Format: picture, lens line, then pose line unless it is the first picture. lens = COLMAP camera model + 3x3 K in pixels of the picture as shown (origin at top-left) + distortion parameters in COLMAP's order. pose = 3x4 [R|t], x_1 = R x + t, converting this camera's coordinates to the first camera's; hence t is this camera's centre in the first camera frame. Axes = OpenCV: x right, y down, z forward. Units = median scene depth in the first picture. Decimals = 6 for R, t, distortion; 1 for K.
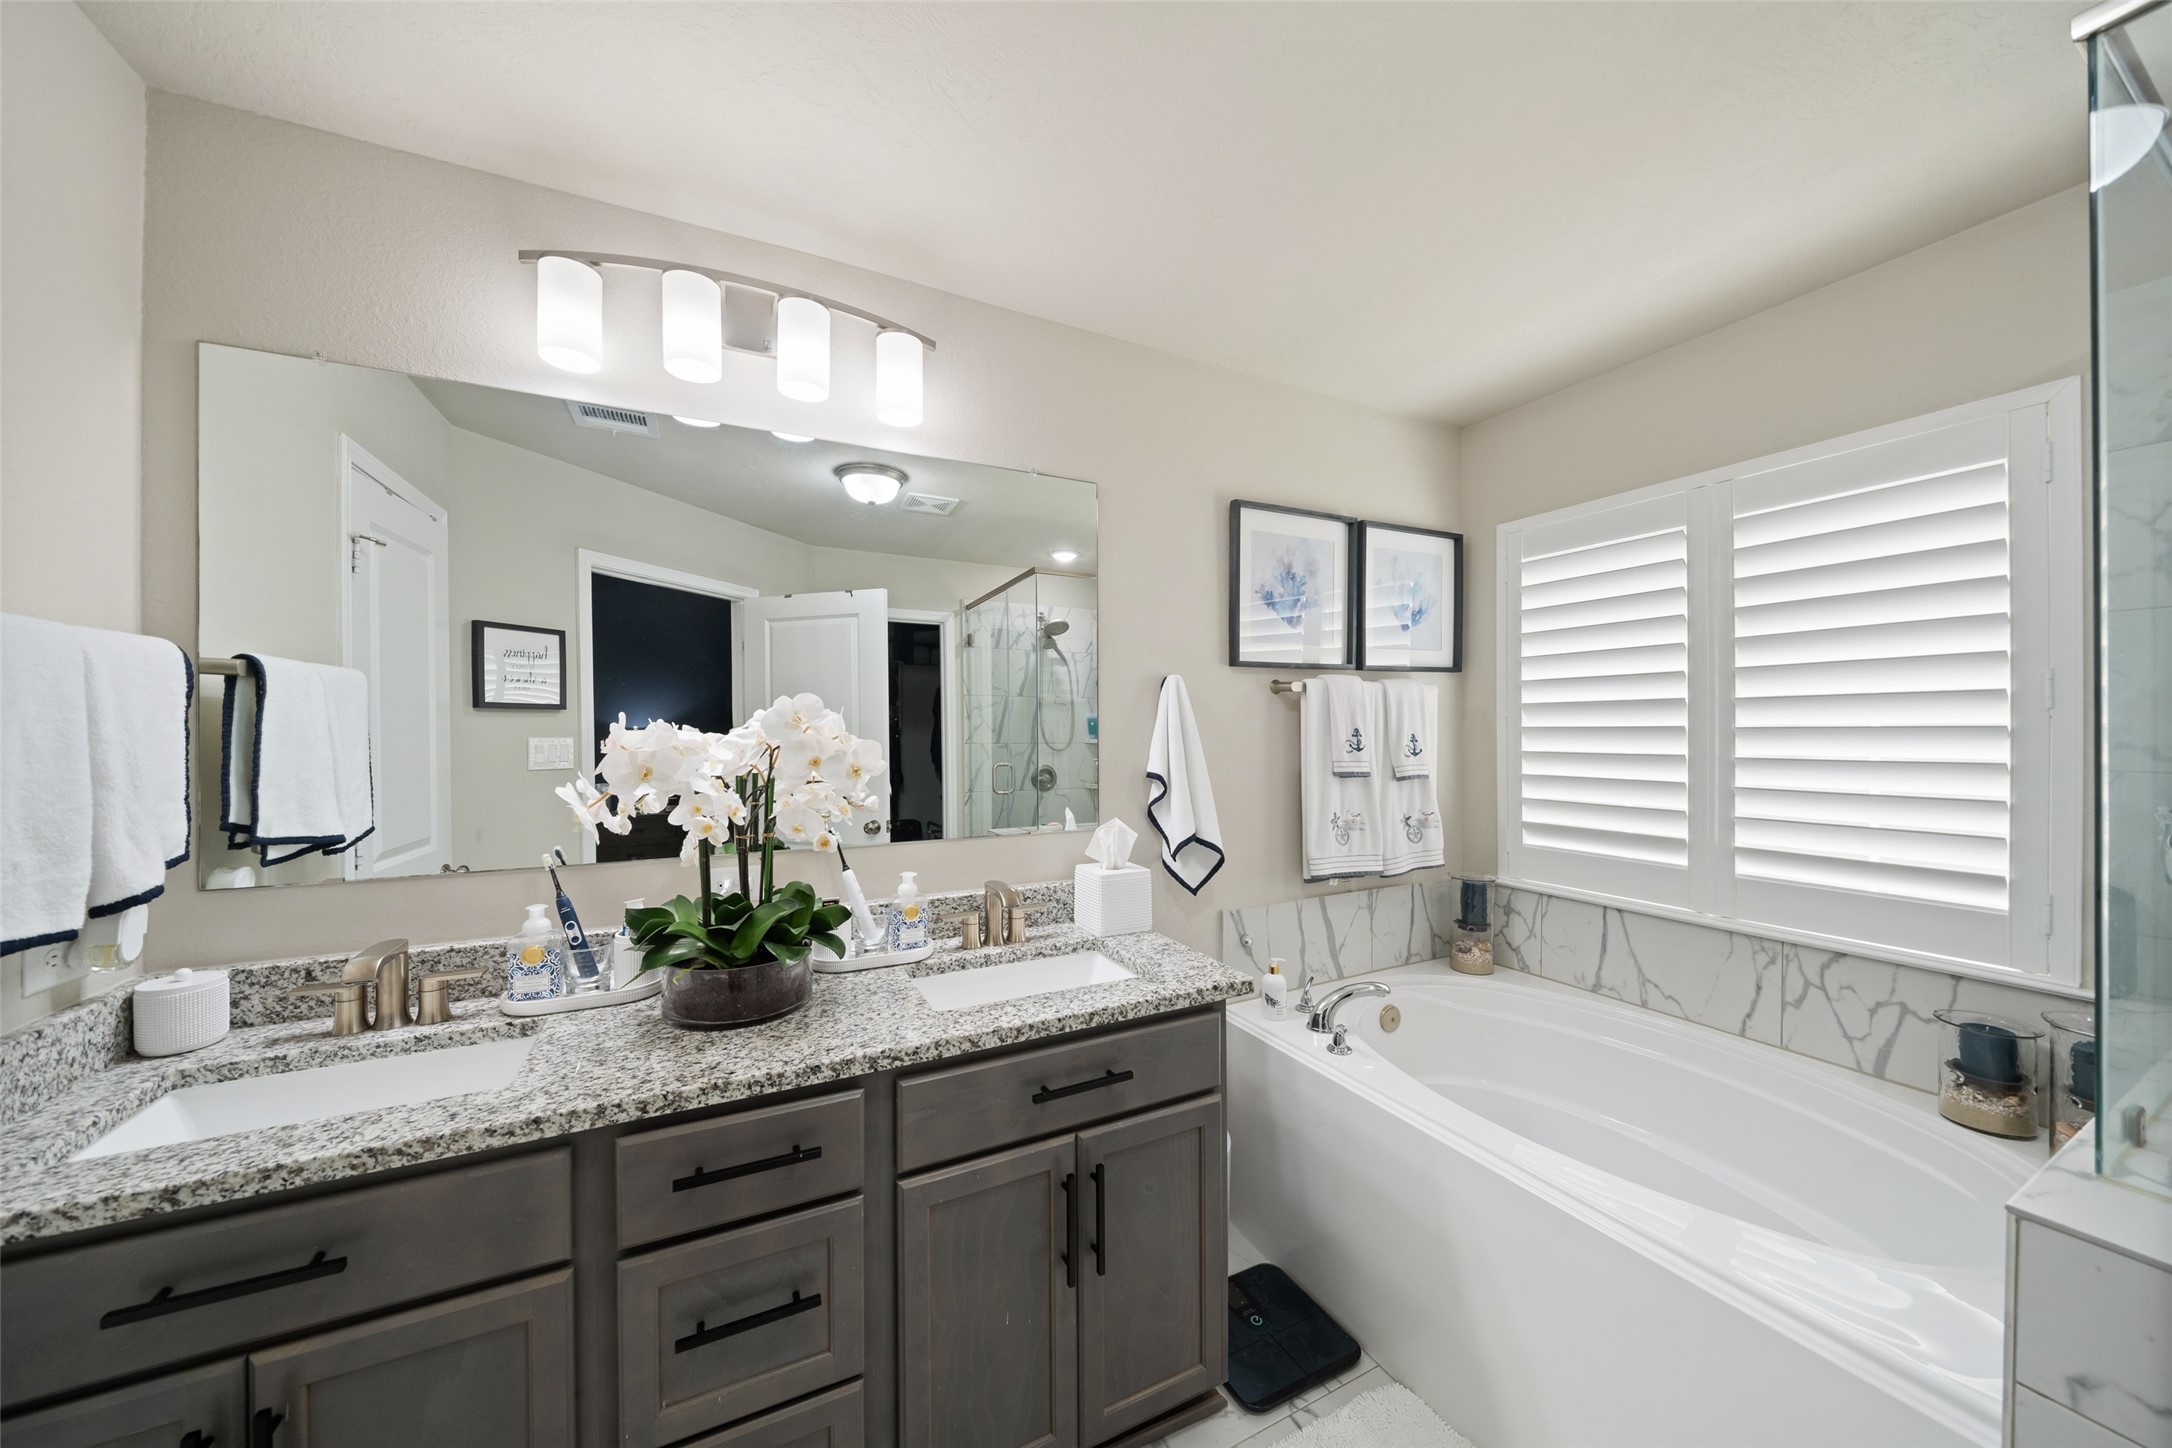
lens RADIAL K [[742.5, 0, 1091.2], [0, 742.5, 732.4], [0, 0, 1]] dist [-0.004715, -0.000293]
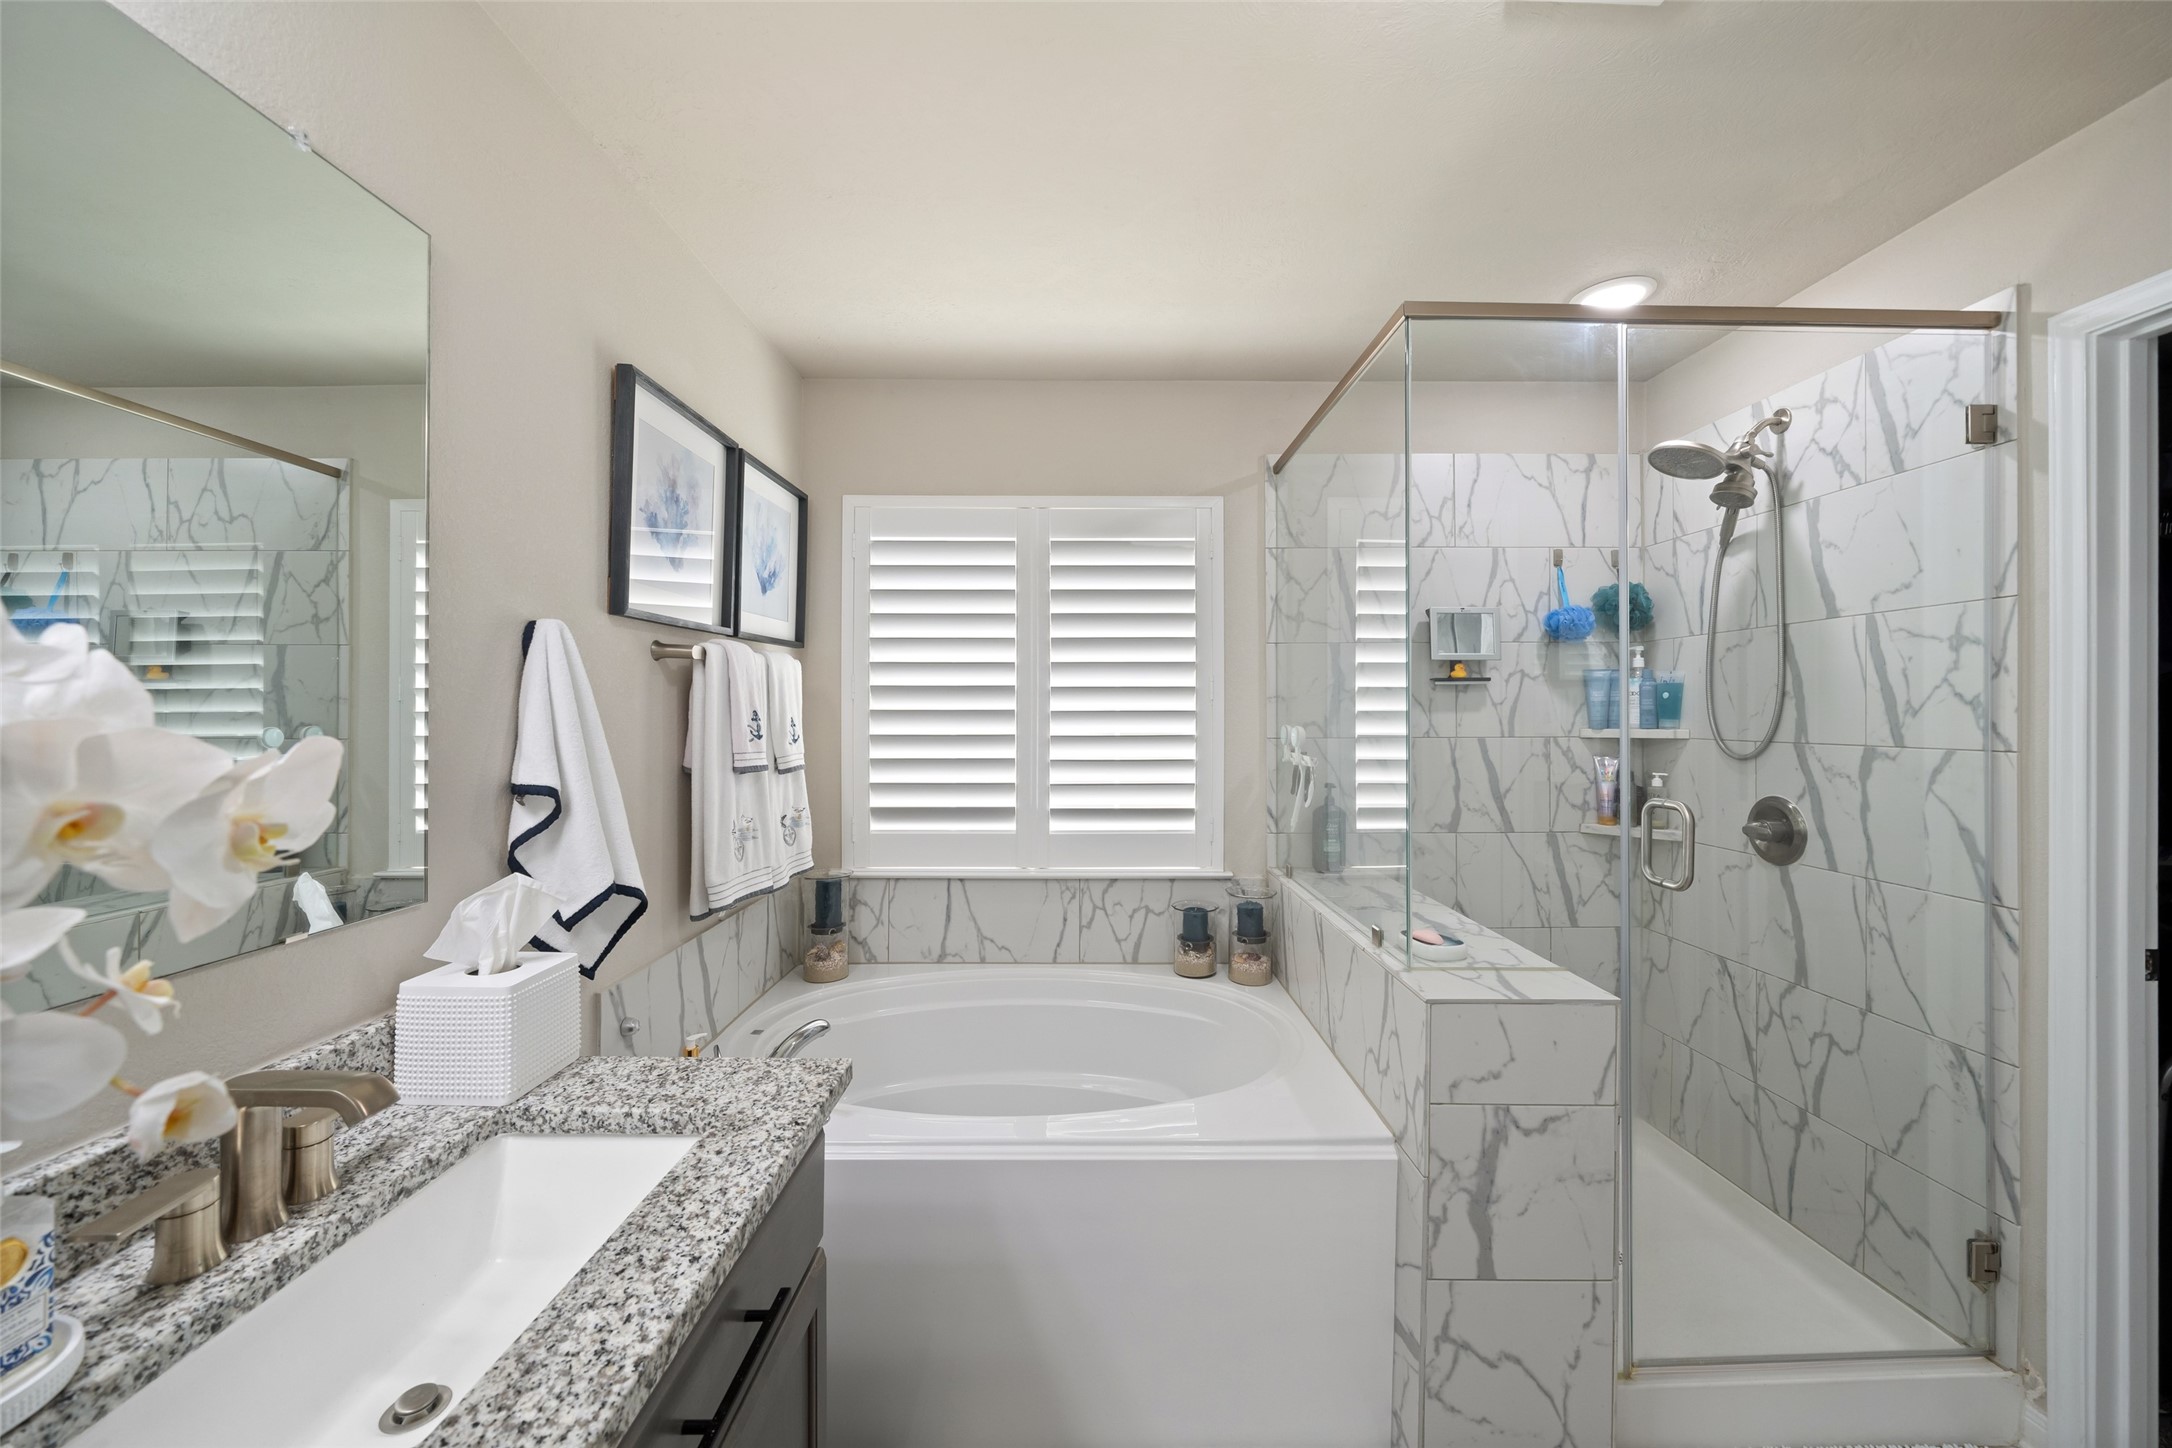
lens RADIAL K [[806.6, 0, 1084.4], [0, 806.6, 704.6], [0, 0, 1]] dist [-0.002119, -0.000081]
pose [[0.446069, 0.012064, 0.894917, -0.256958], [0.000303, 0.999907, -0.013631, 0.000381], [-0.894999, 0.006351, 0.446024, 0.303999]]
